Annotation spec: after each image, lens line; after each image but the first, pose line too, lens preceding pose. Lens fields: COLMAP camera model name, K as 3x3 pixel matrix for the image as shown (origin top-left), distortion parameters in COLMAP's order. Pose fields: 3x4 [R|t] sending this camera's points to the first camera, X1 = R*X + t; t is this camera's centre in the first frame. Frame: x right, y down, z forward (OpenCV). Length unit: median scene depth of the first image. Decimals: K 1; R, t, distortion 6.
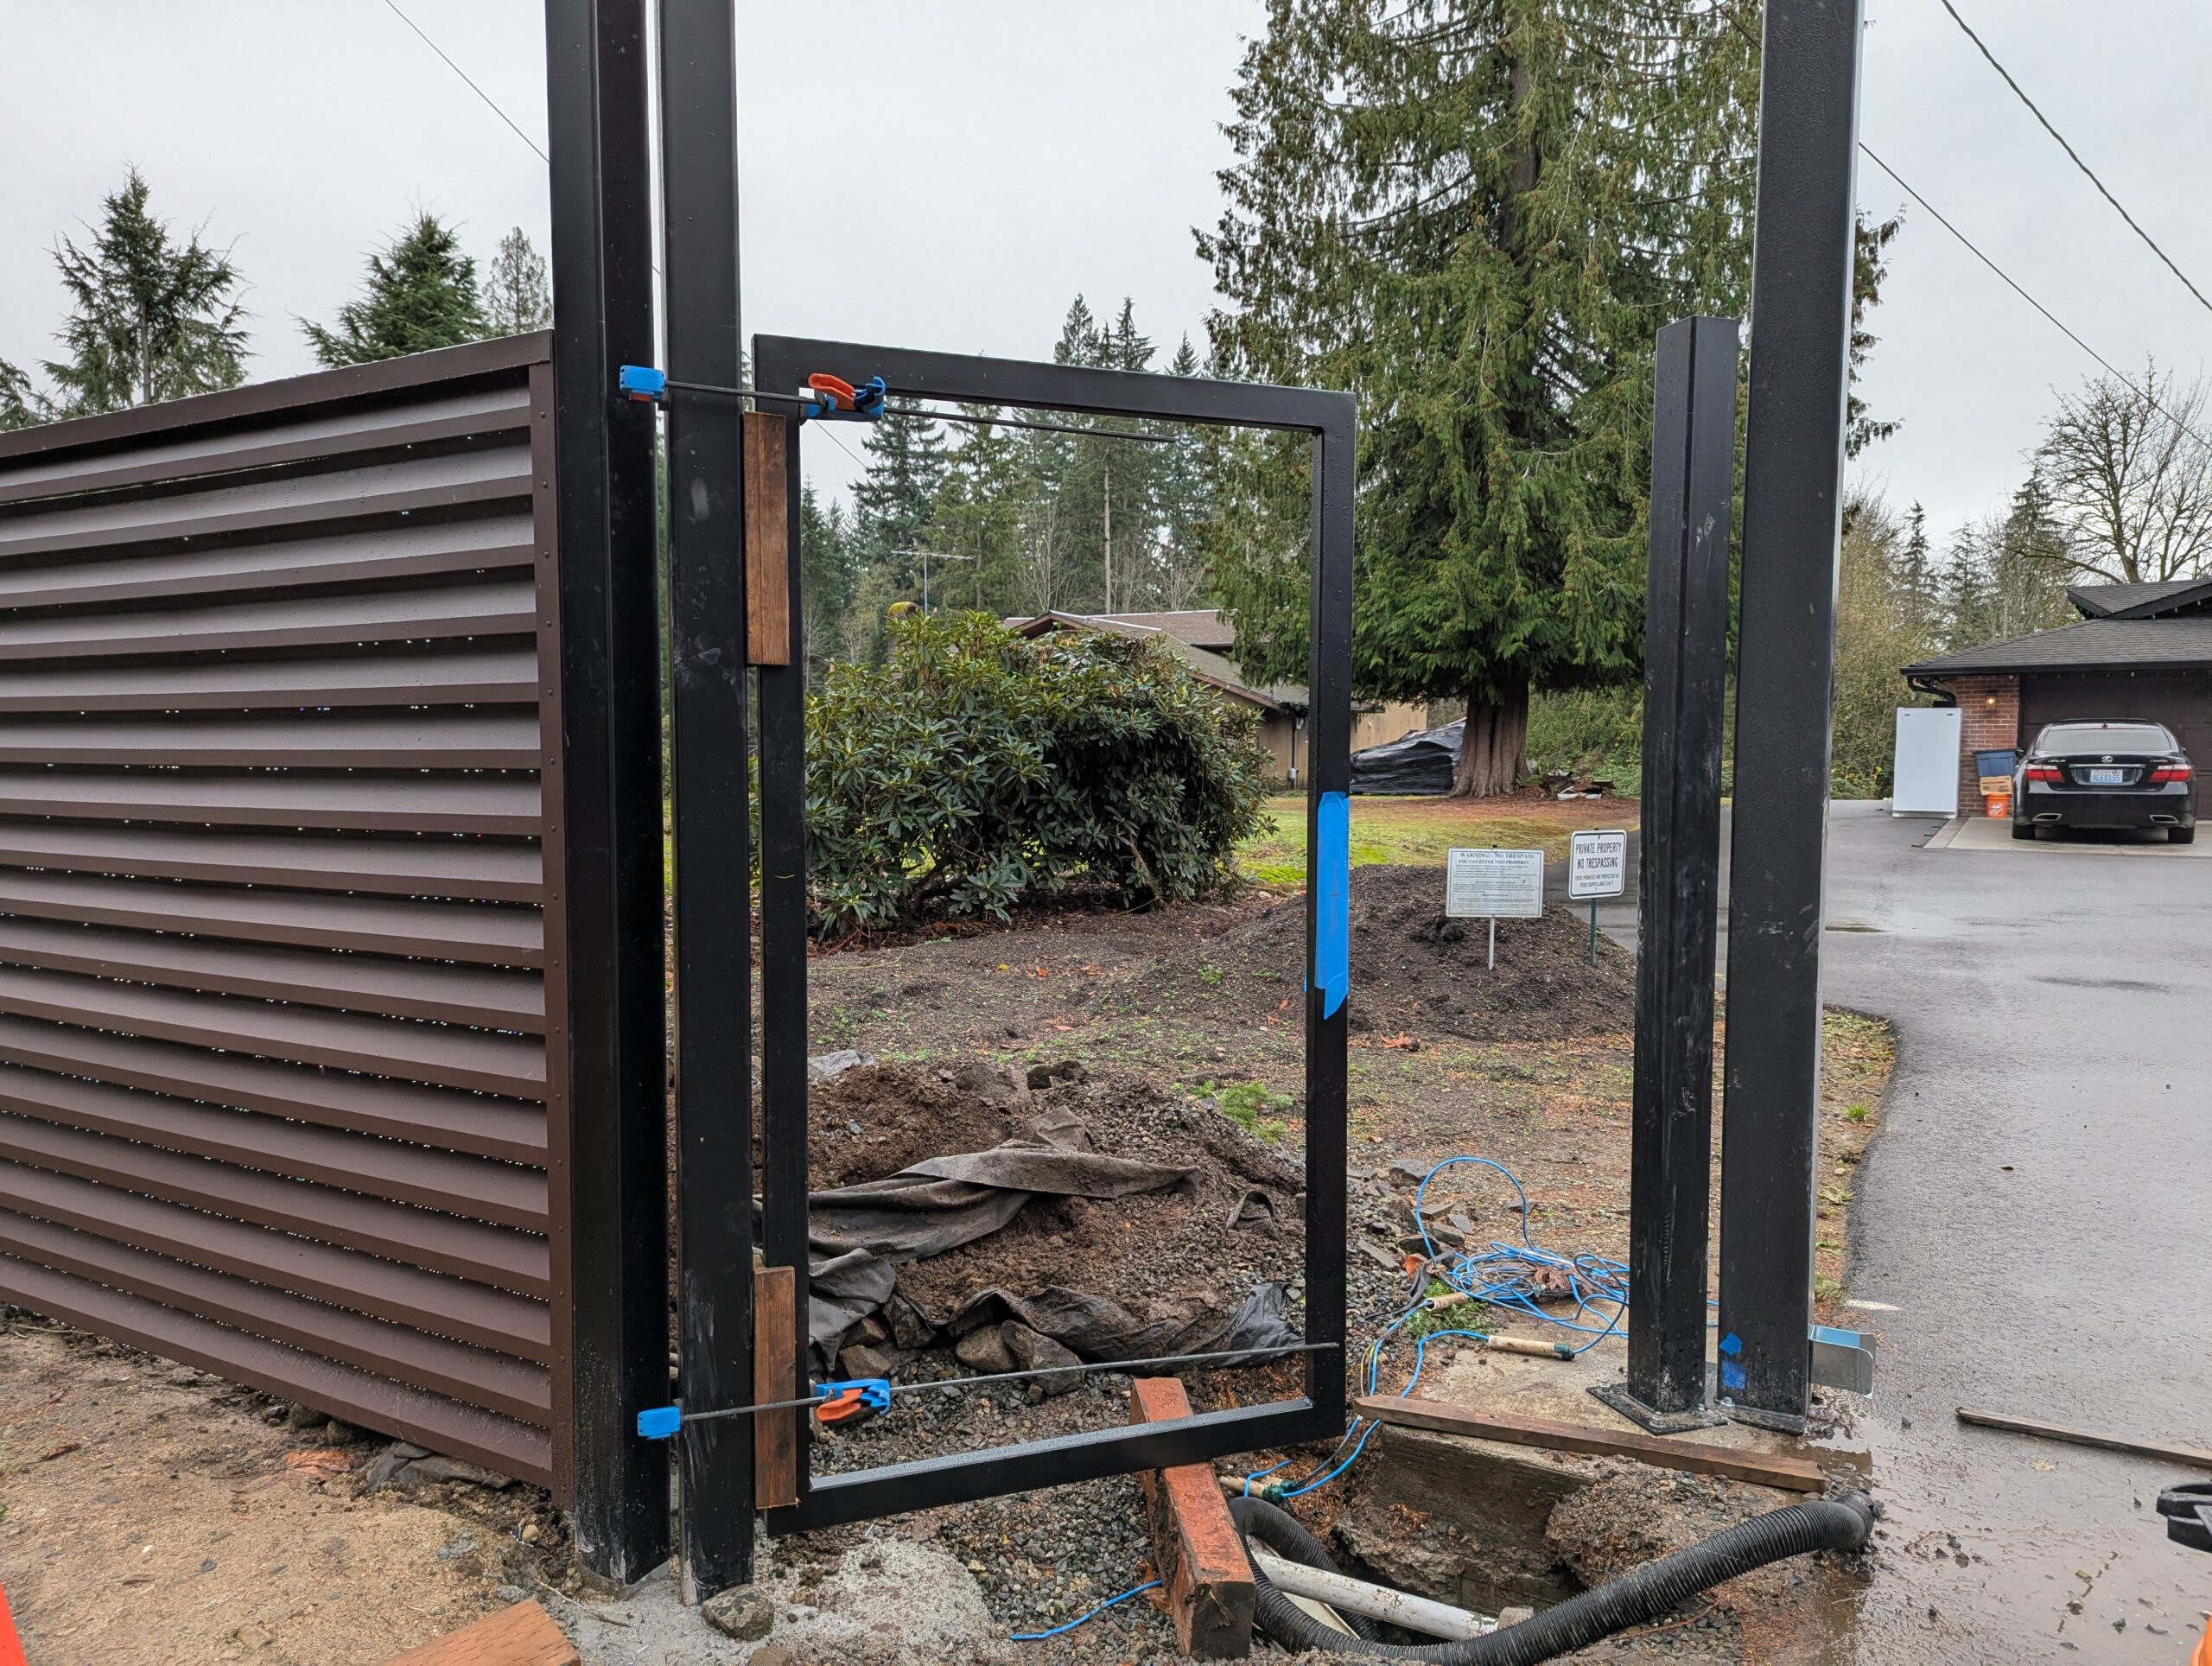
lens RADIAL K [[1543.6, 0, 1109.3], [0, 1543.6, 810.9], [0, 0, 1]] dist [0.061720, -0.049655]
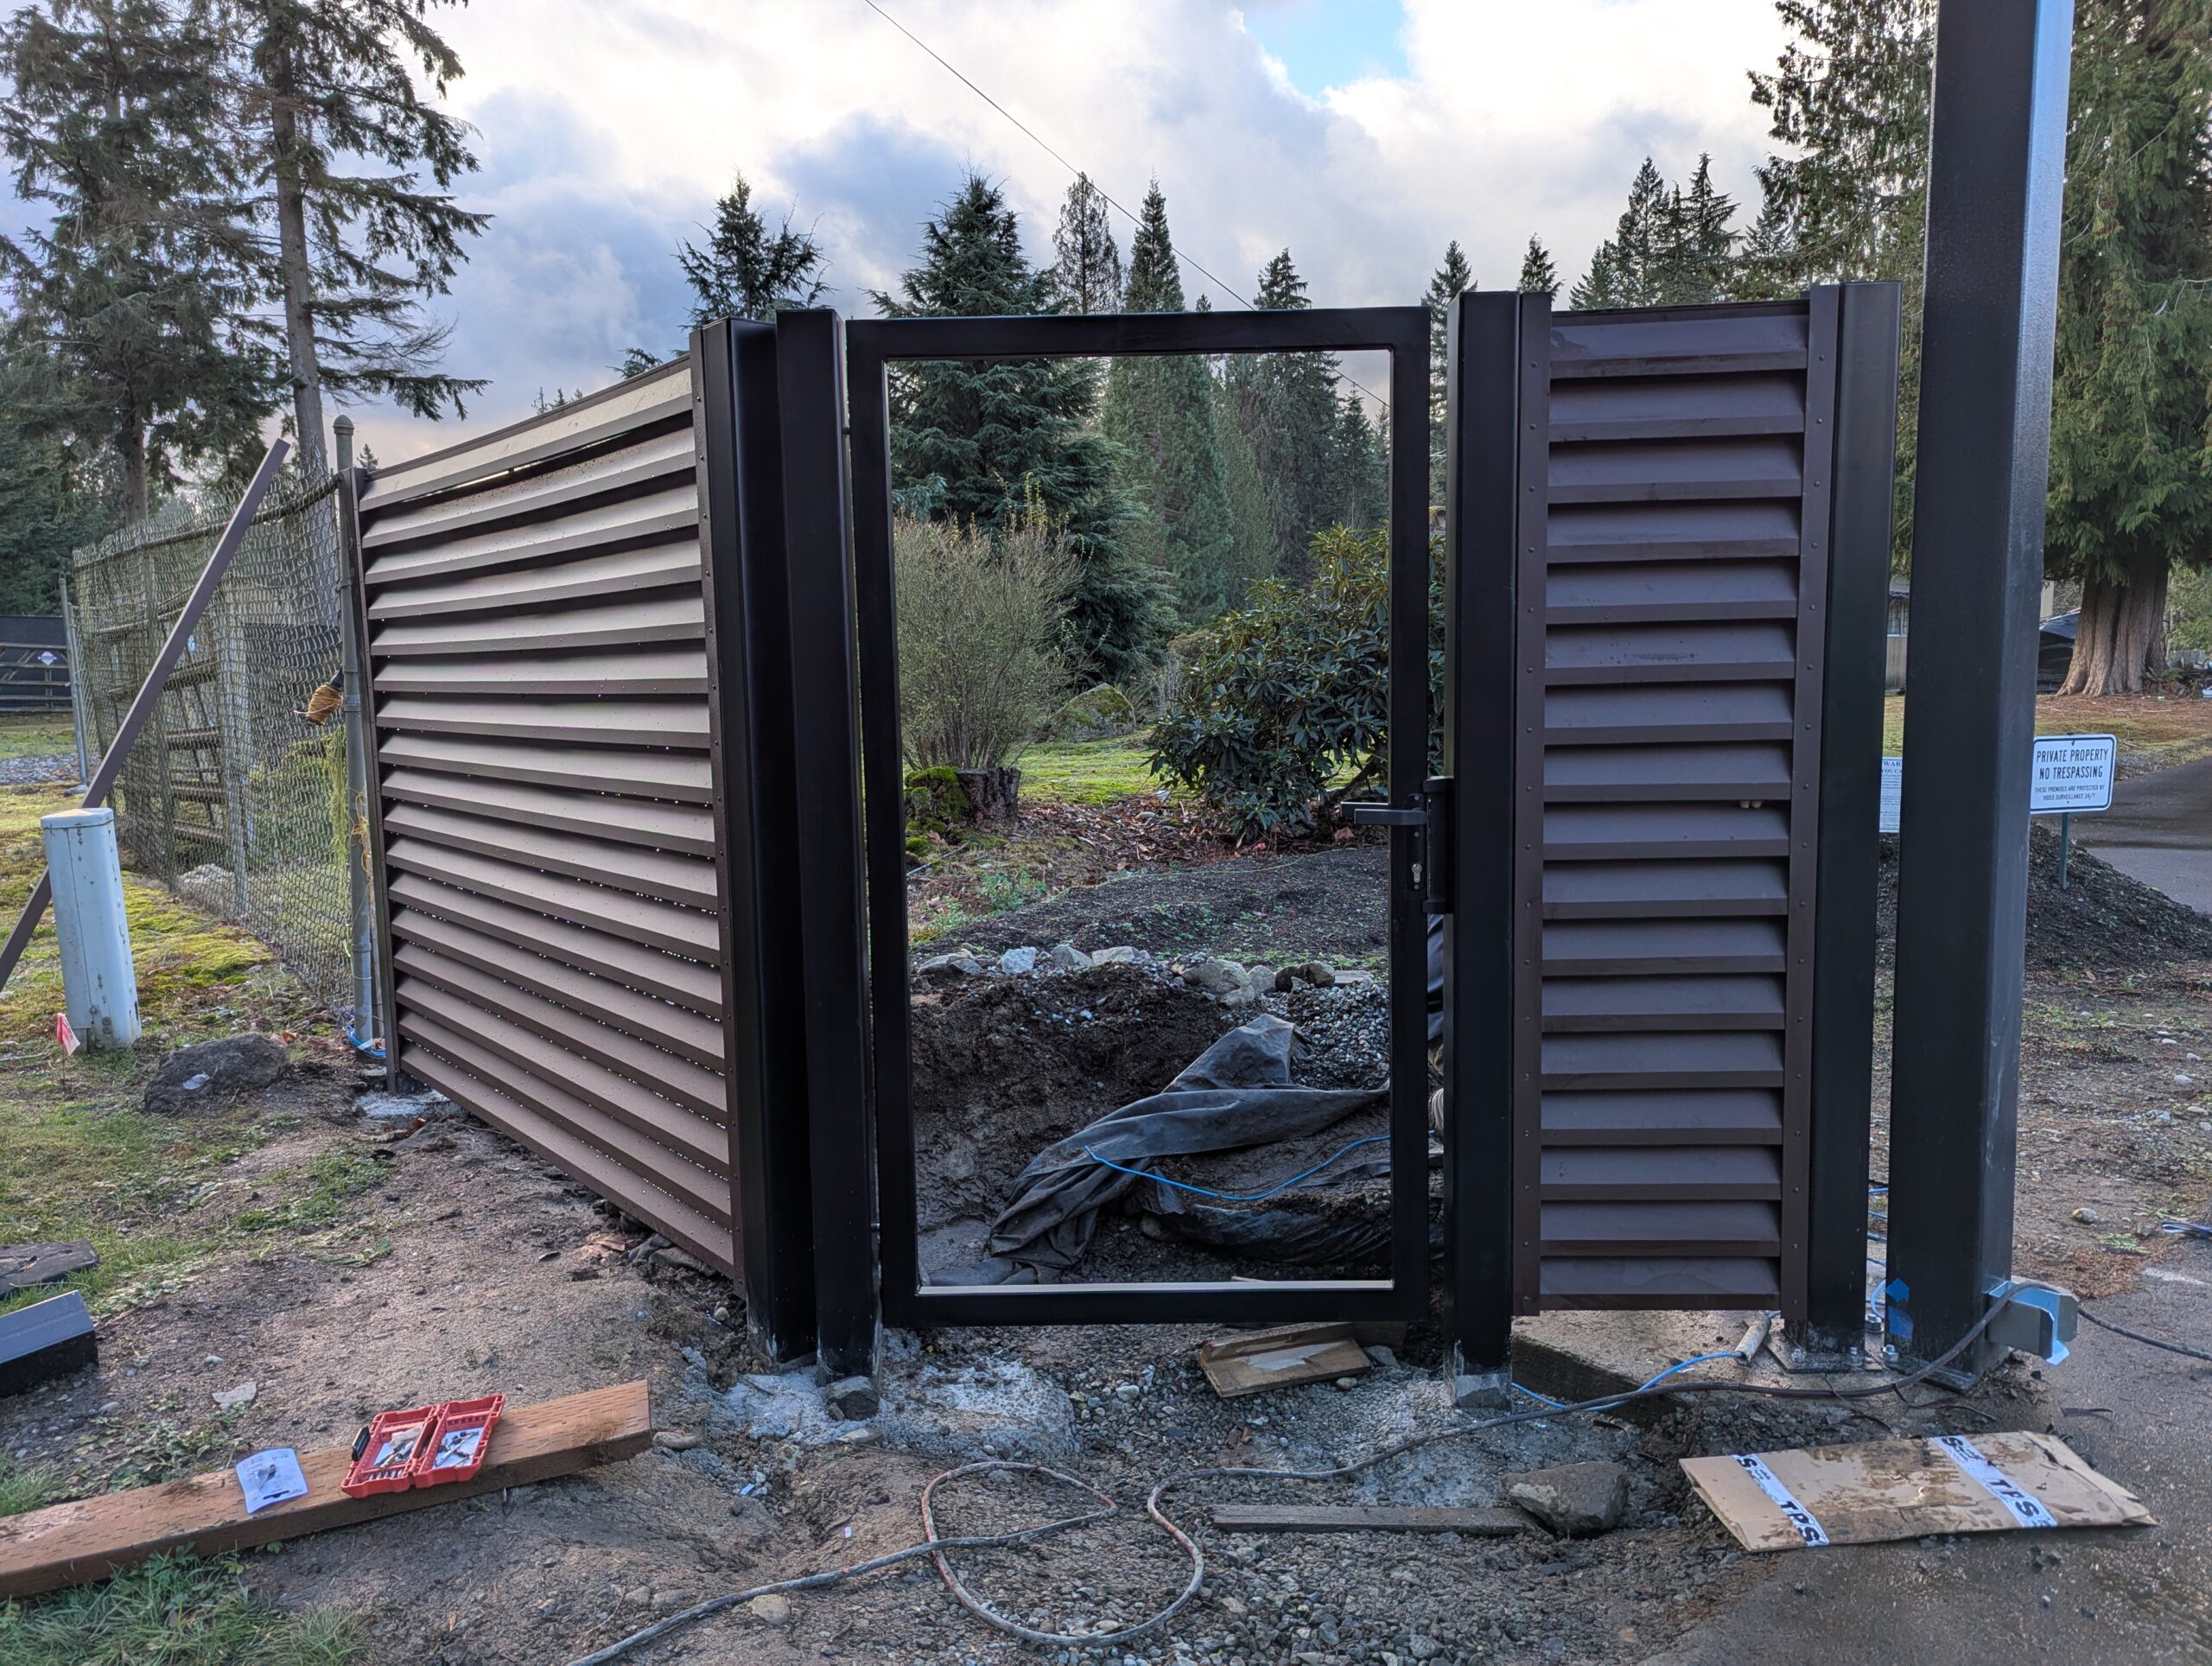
lens RADIAL K [[1543.6, 0, 1114.7], [0, 1543.6, 796.8], [0, 0, 1]] dist [0.061720, -0.049655]
pose [[0.937981, 0.006490, -0.346627, 0.030778], [0.010557, 0.998826, 0.047269, -0.000071], [0.346527, -0.047997, 0.936811, -0.002114]]
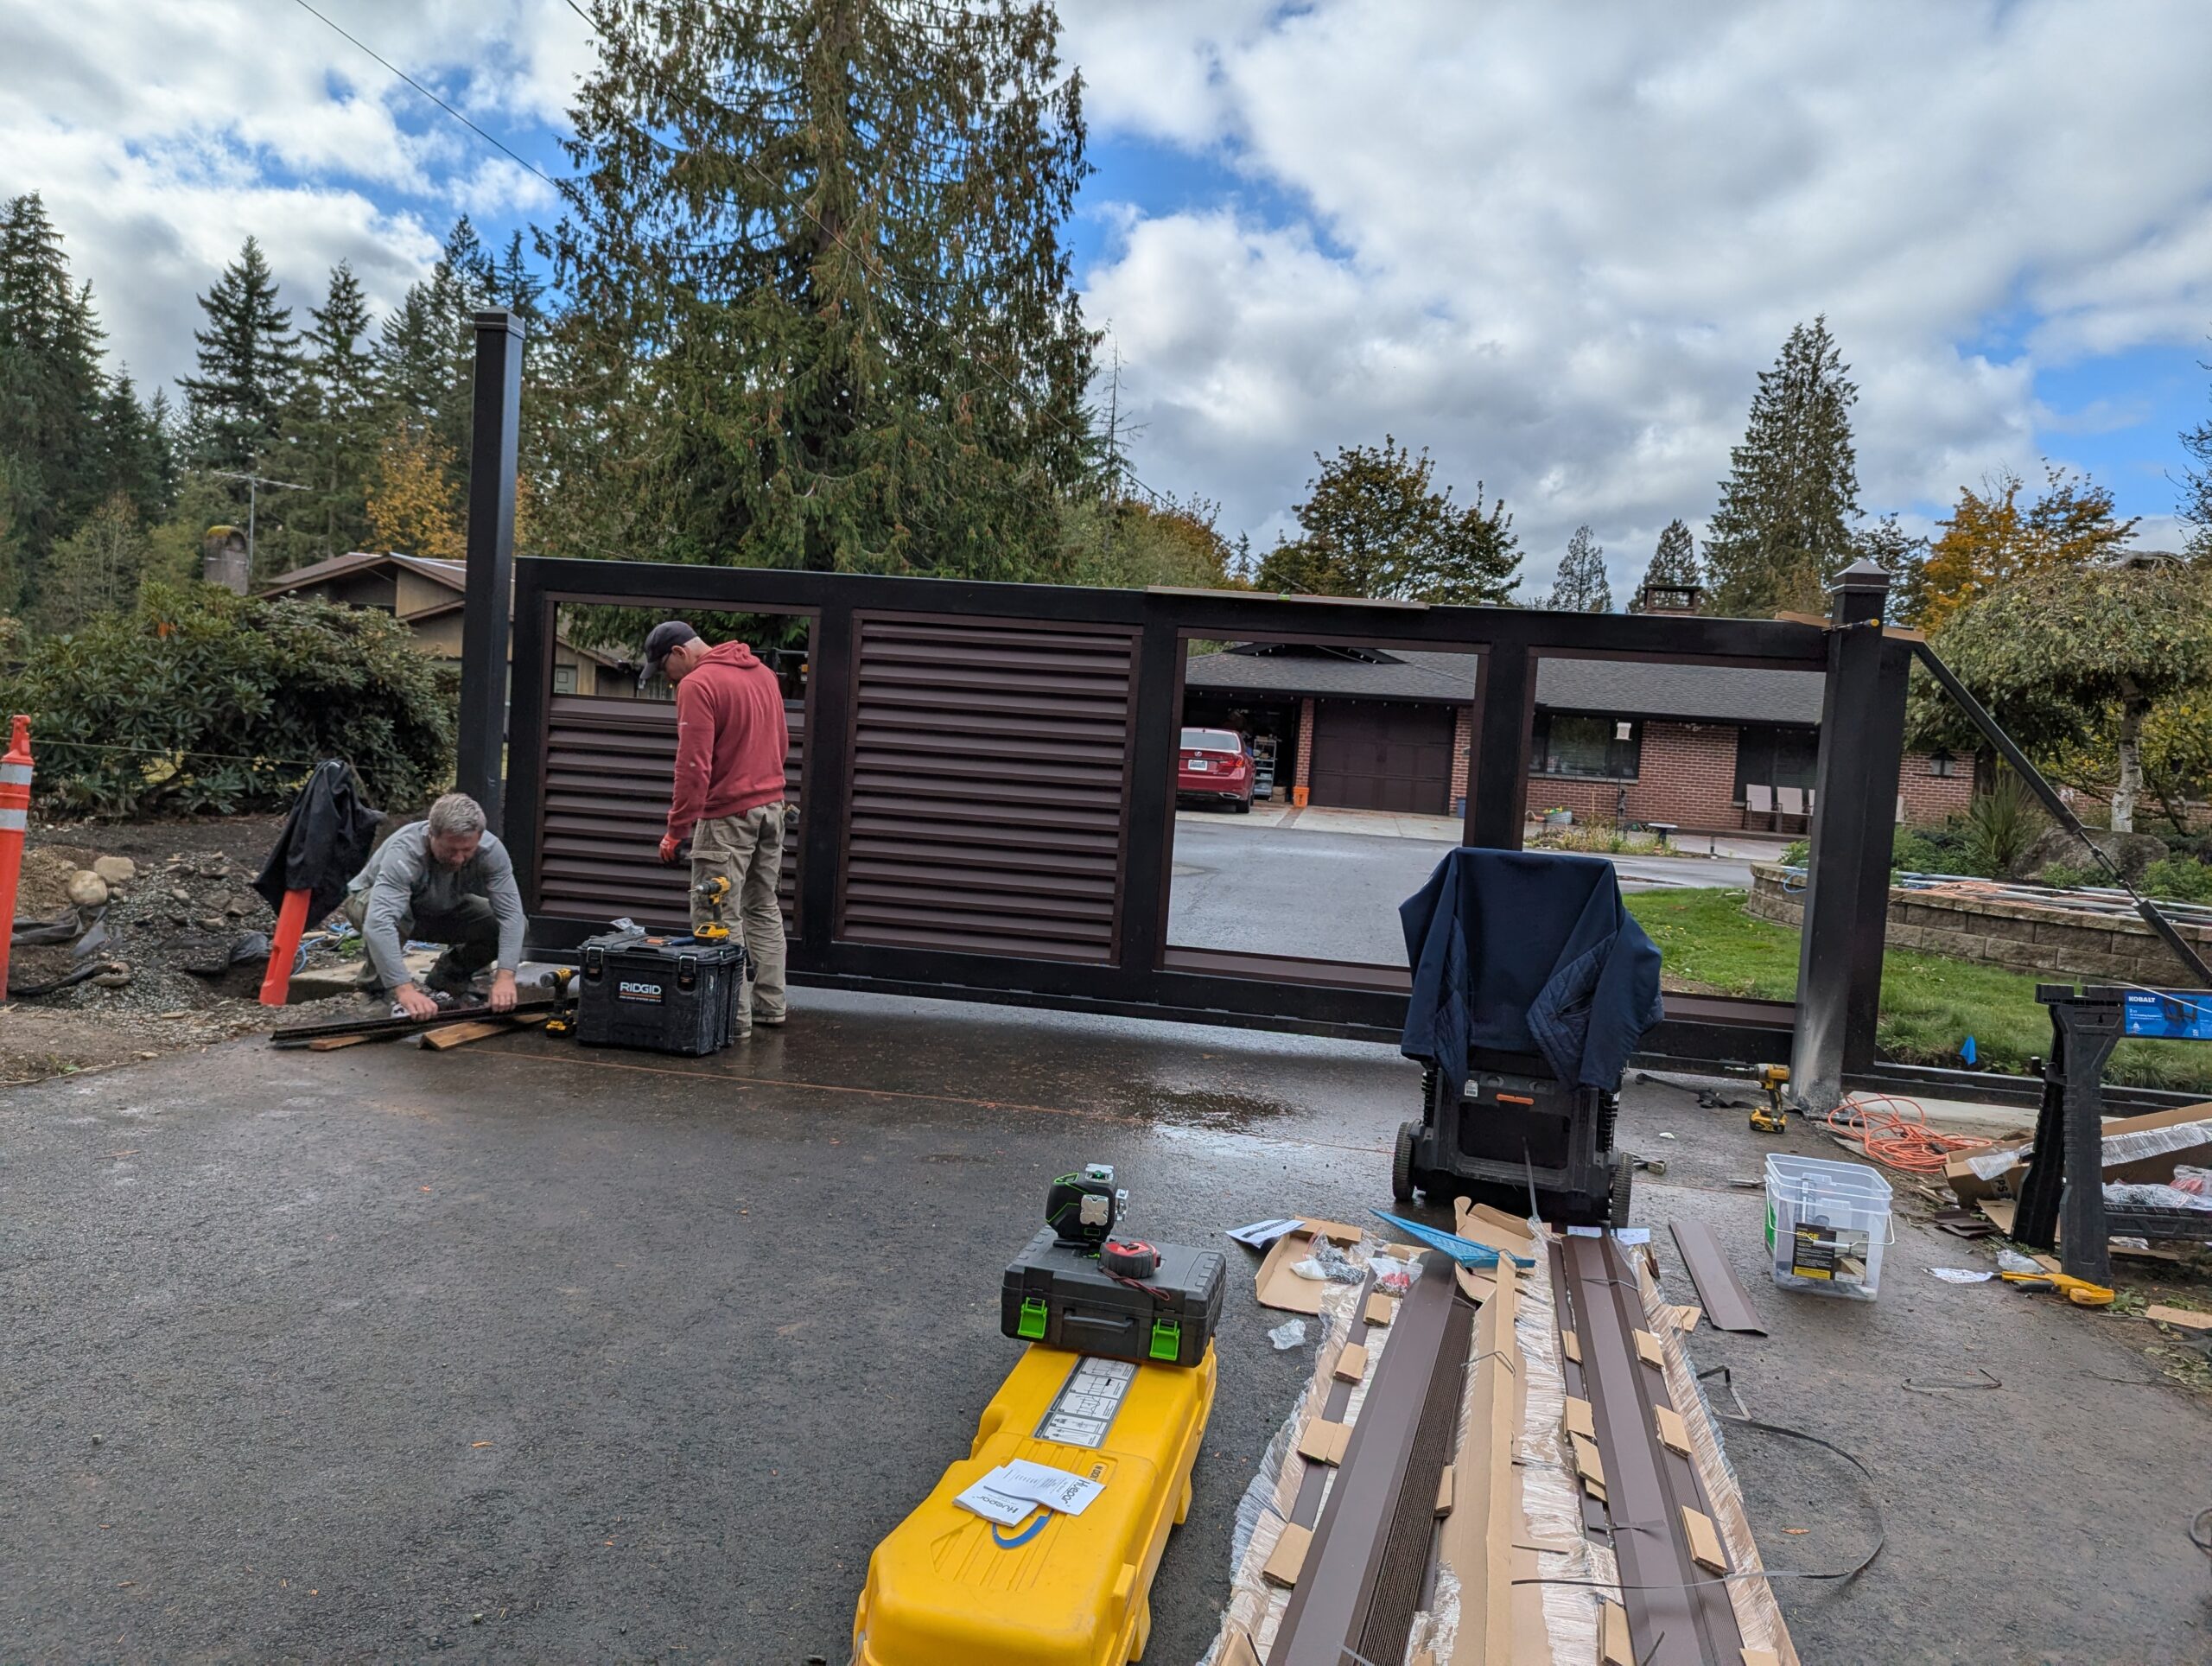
lens RADIAL K [[1543.6, 0, 1112.0], [0, 1543.6, 810.2], [0, 0, 1]] dist [0.061720, -0.049655]
pose [[0.929579, 0.043263, 0.366076, 0.053523], [-0.051281, 0.998610, 0.012202, 0.003871], [-0.365039, -0.030116, 0.930505, -0.208966]]
